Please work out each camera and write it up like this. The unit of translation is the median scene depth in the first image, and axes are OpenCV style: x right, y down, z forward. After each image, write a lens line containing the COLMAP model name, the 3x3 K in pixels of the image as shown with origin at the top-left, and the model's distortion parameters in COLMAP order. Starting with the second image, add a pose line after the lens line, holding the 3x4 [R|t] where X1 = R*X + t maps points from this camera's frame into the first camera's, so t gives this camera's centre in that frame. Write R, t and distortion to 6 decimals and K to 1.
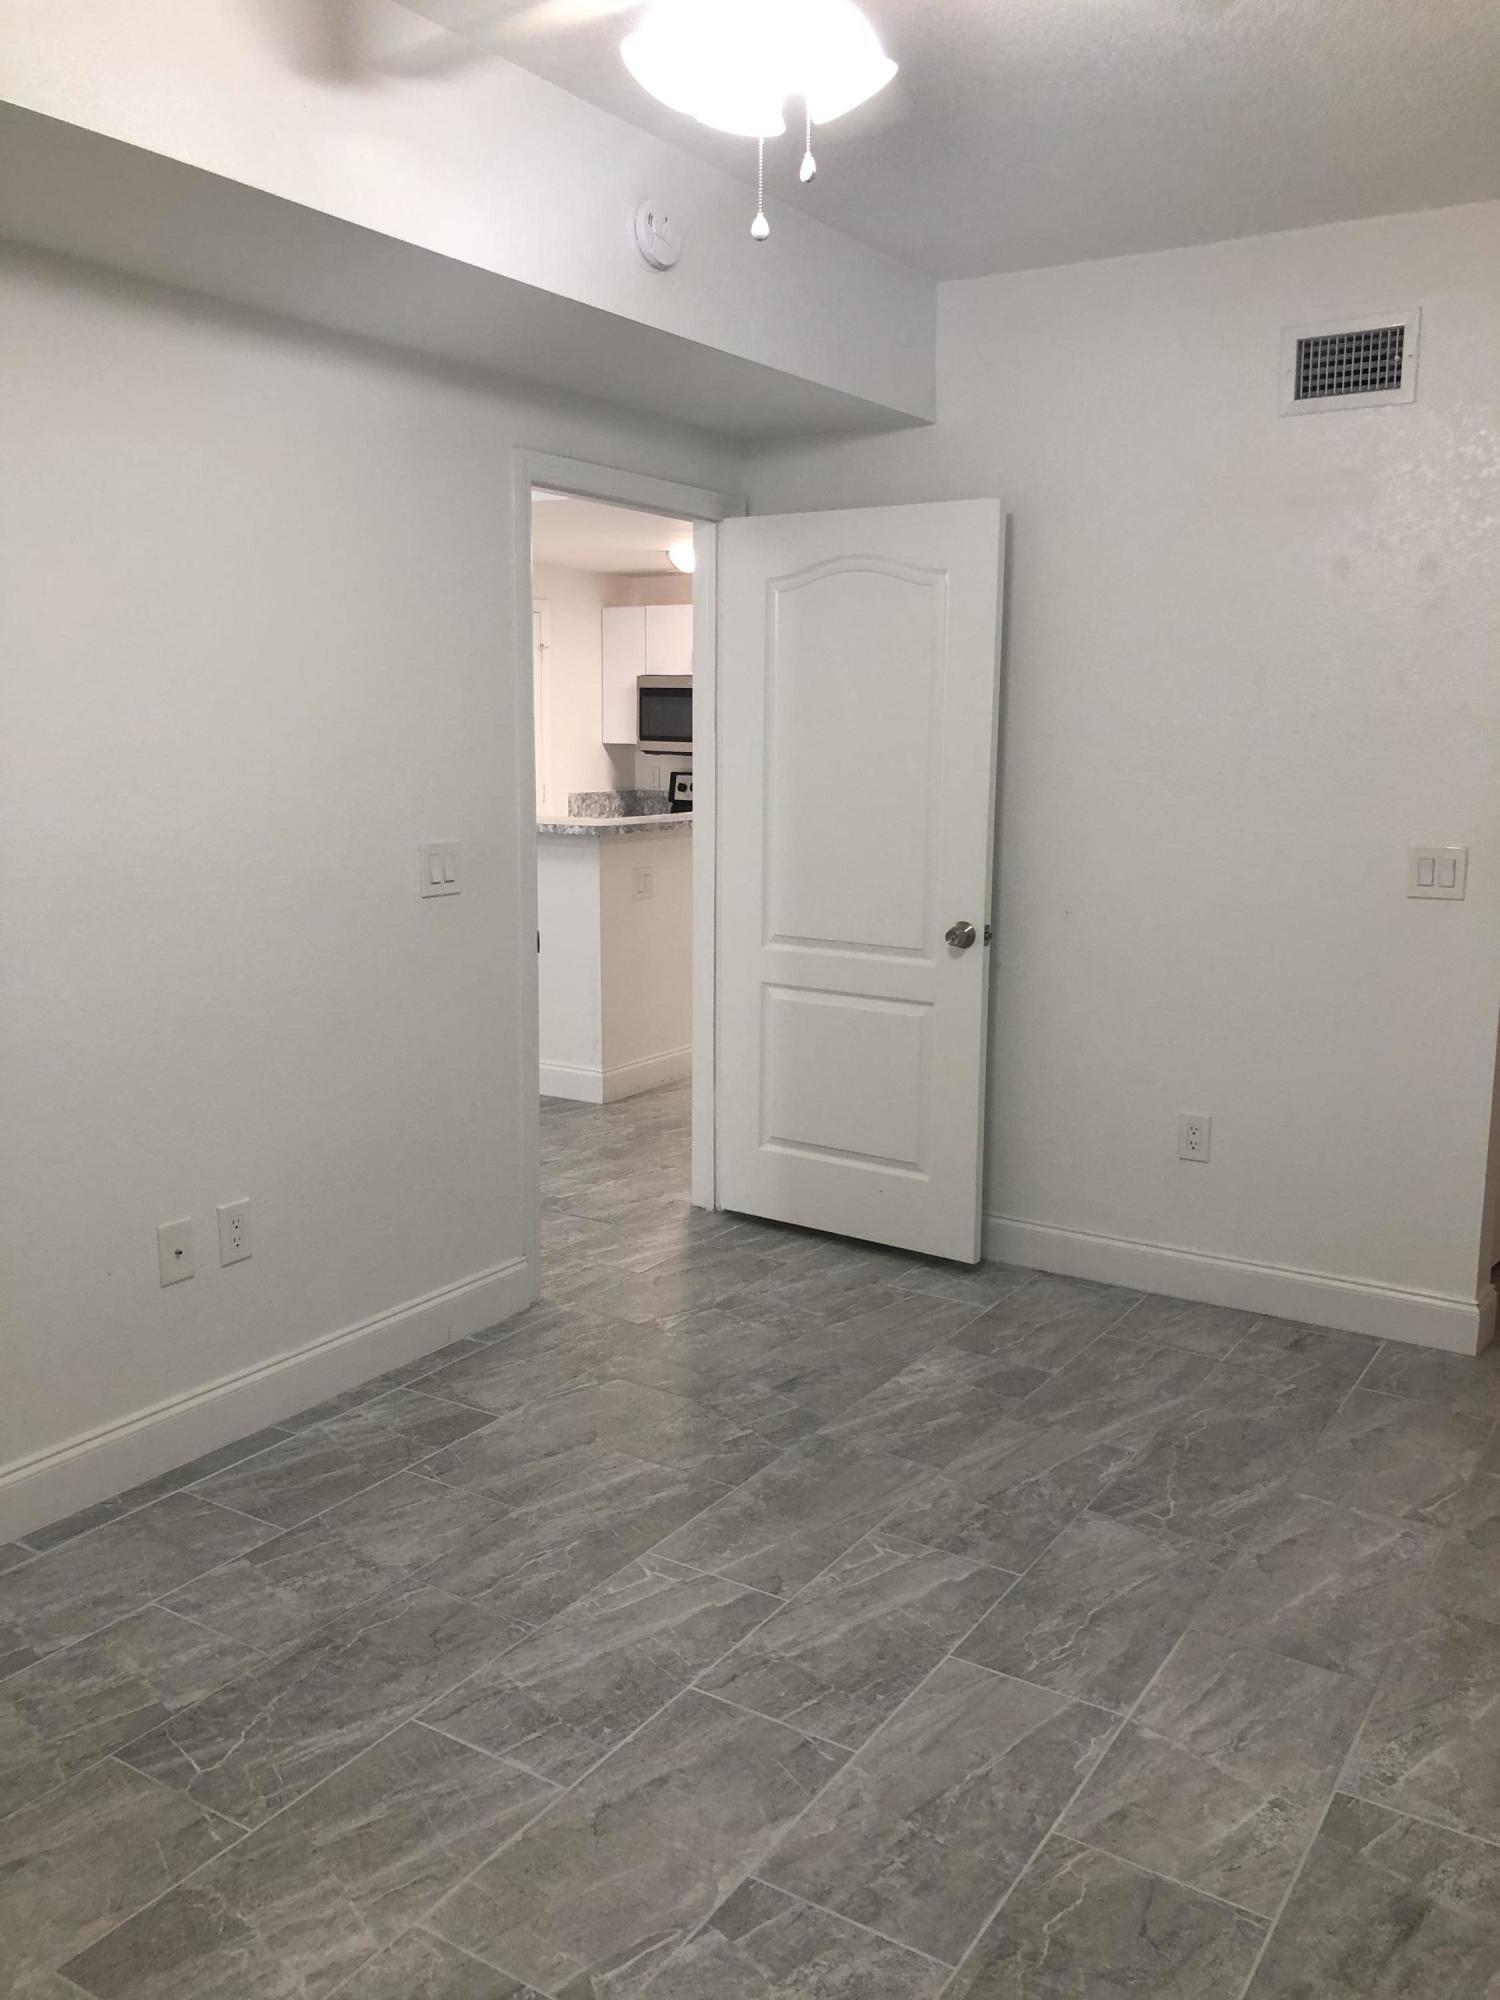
lens RADIAL K [[1603.4, 0, 750.0], [0, 1603.4, 1000.0], [0, 0, 1]] dist [0.004054, 0.008333]
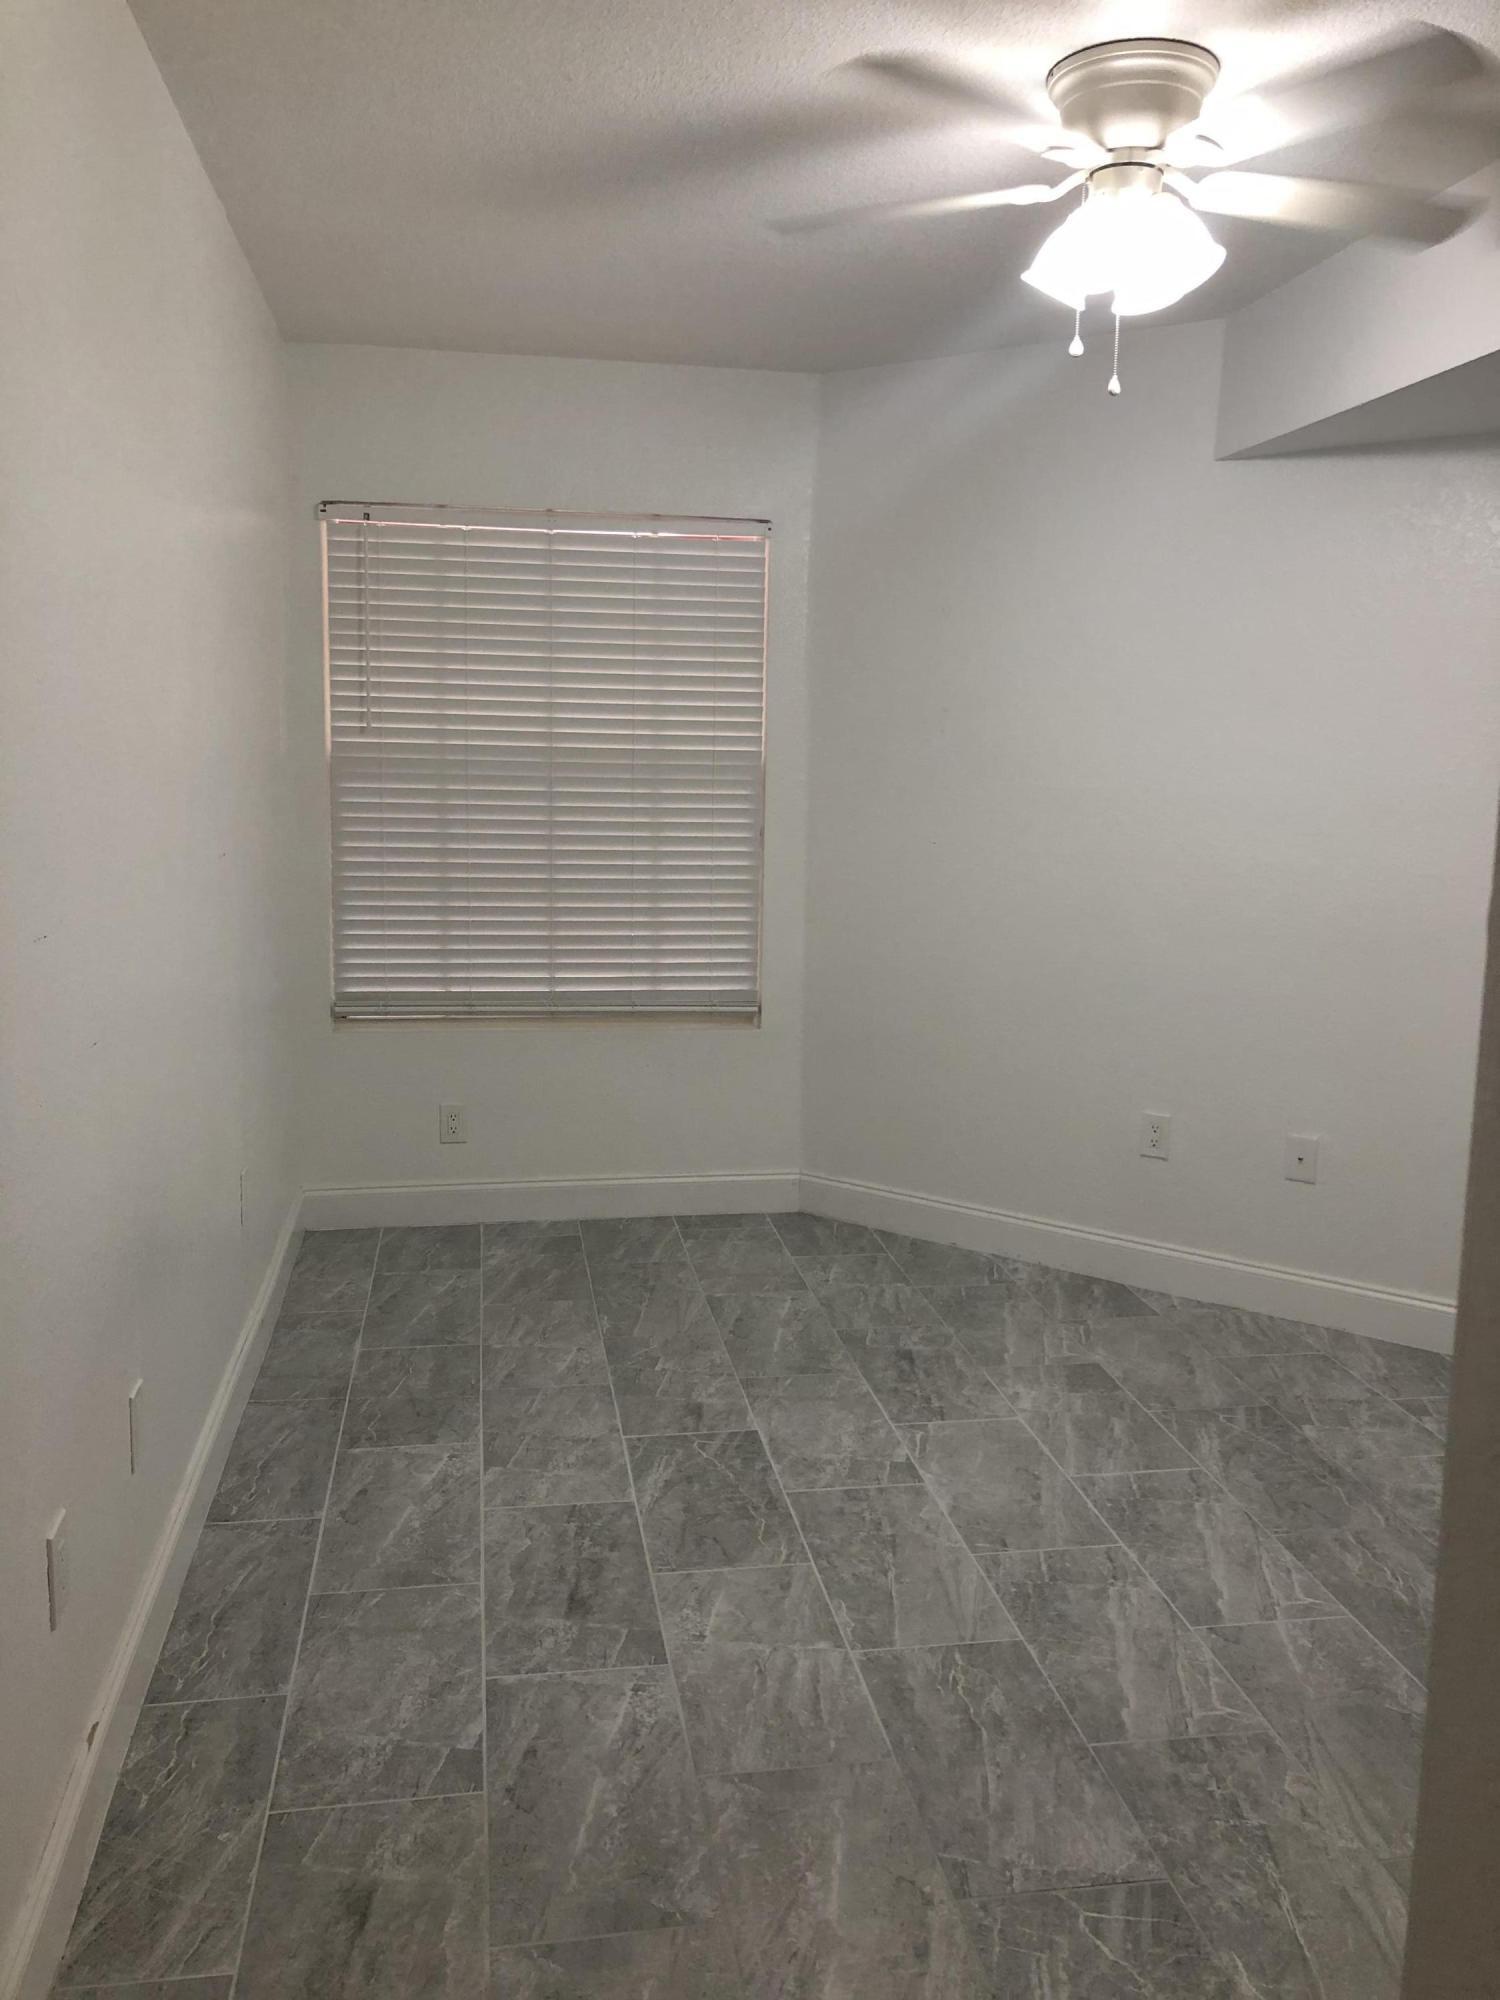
lens RADIAL K [[1616.8, 0, 750.0], [0, 1616.8, 1000.0], [0, 0, 1]] dist [-0.000490, 0.004839]
pose [[-0.736837, 0.084010, -0.670831, 0.913425], [-0.137869, 0.952727, 0.270746, -0.248014], [0.661864, 0.291983, -0.690422, 1.463706]]
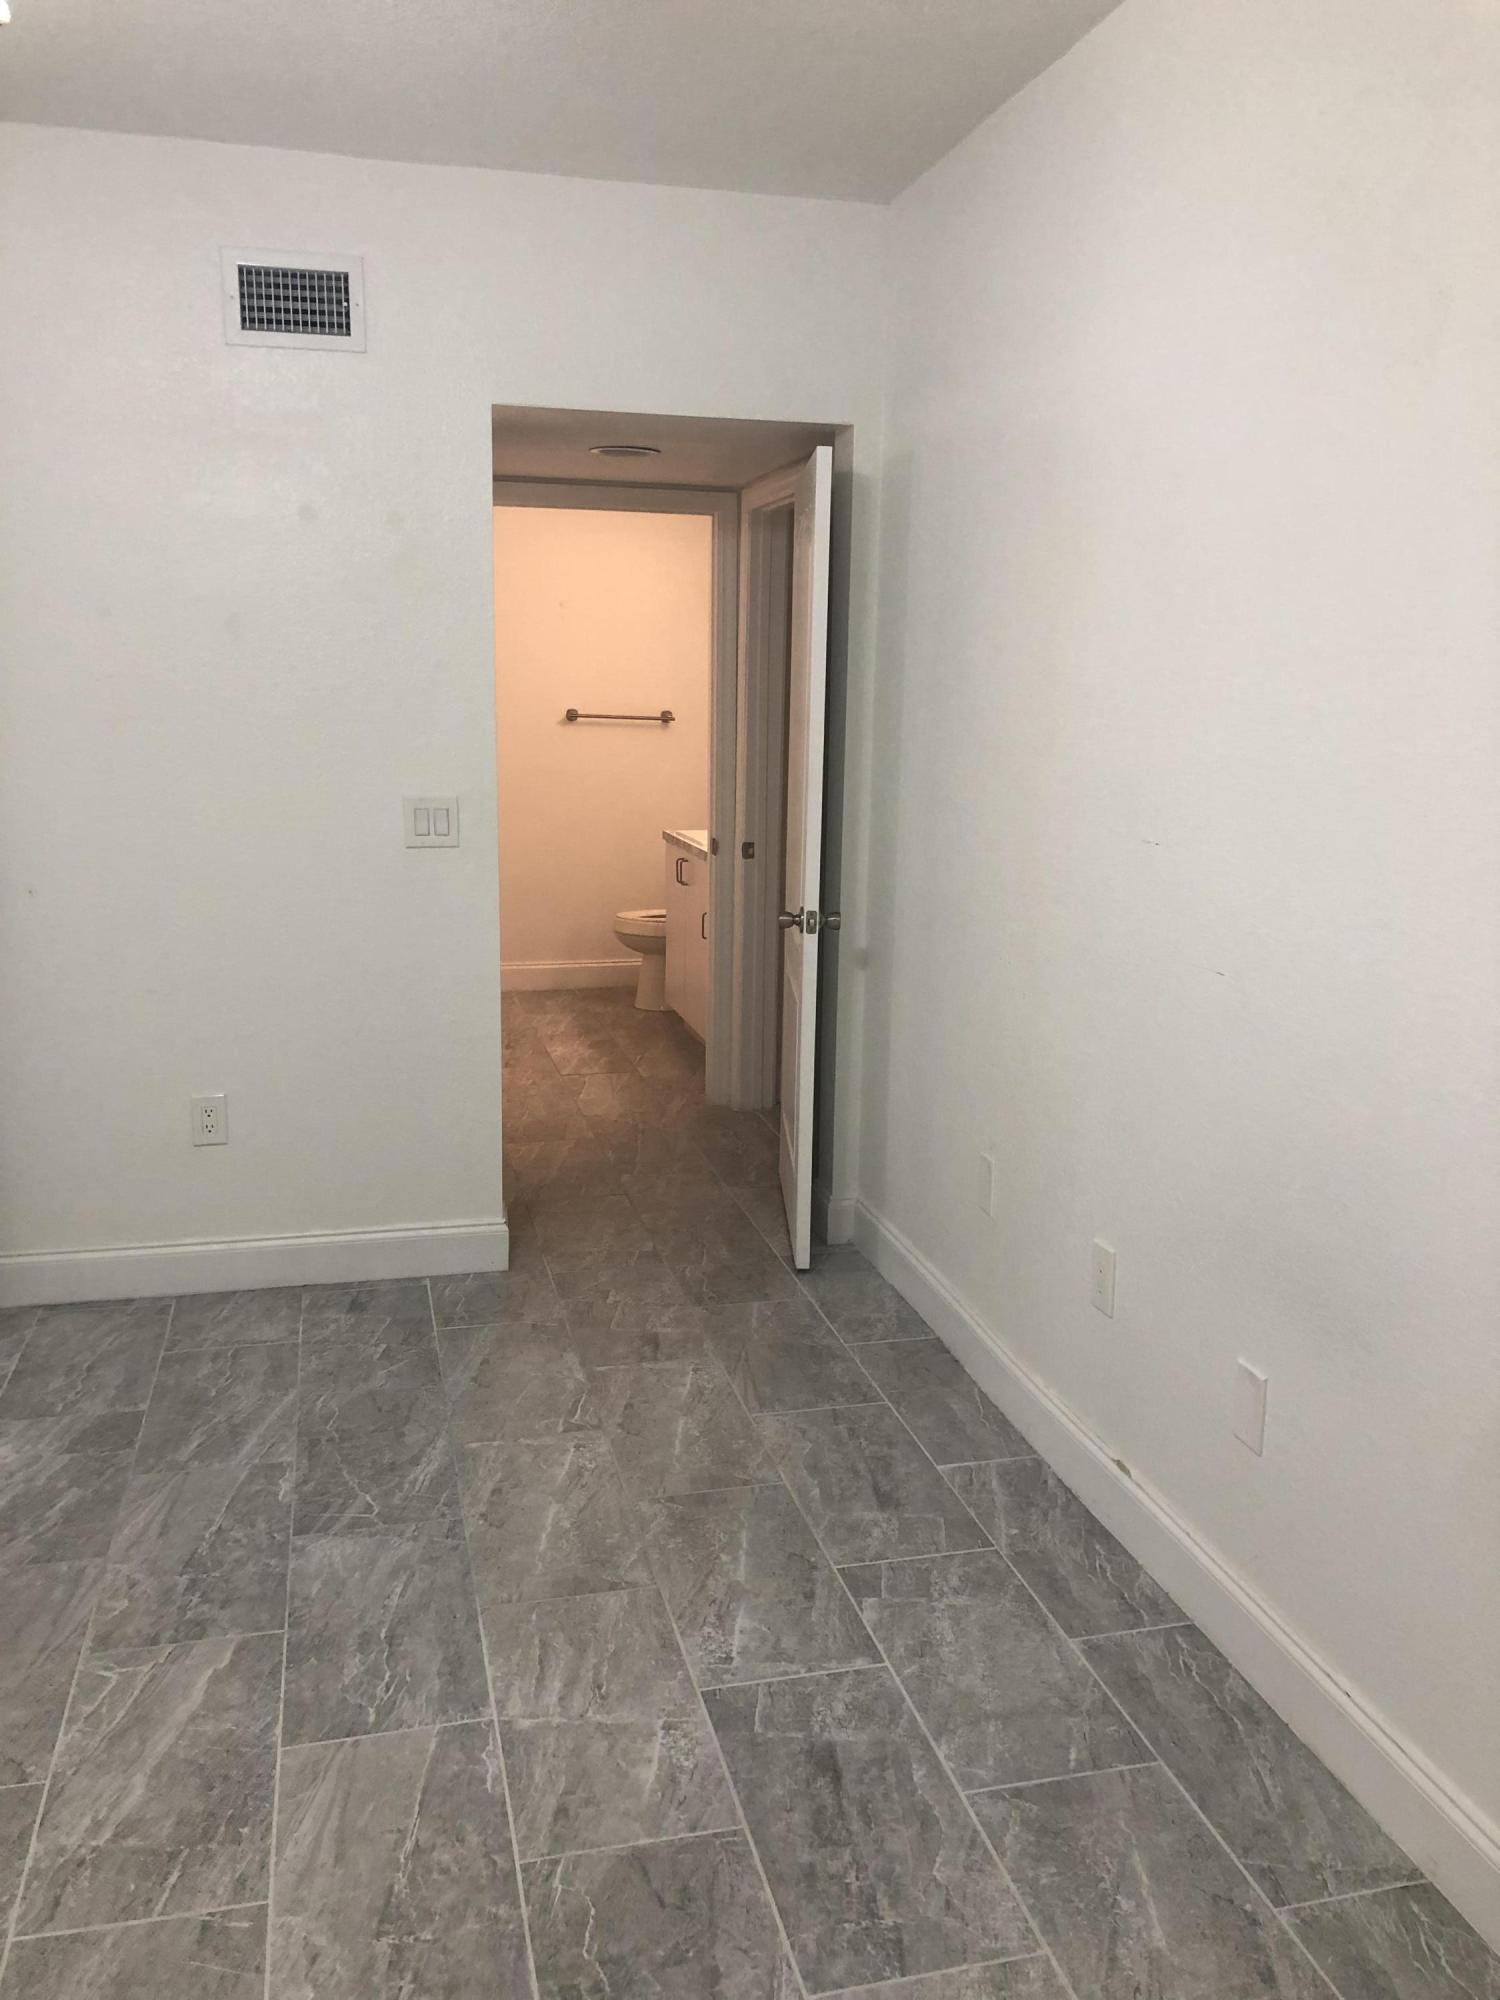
lens RADIAL K [[1616.8, 0, 750.0], [0, 1616.8, 1000.0], [0, 0, 1]] dist [-0.000490, 0.004839]
pose [[0.682438, -0.133256, 0.718694, -0.274641], [0.110690, 0.990743, 0.078593, -0.034843], [-0.722514, 0.025918, 0.690870, 0.194026]]
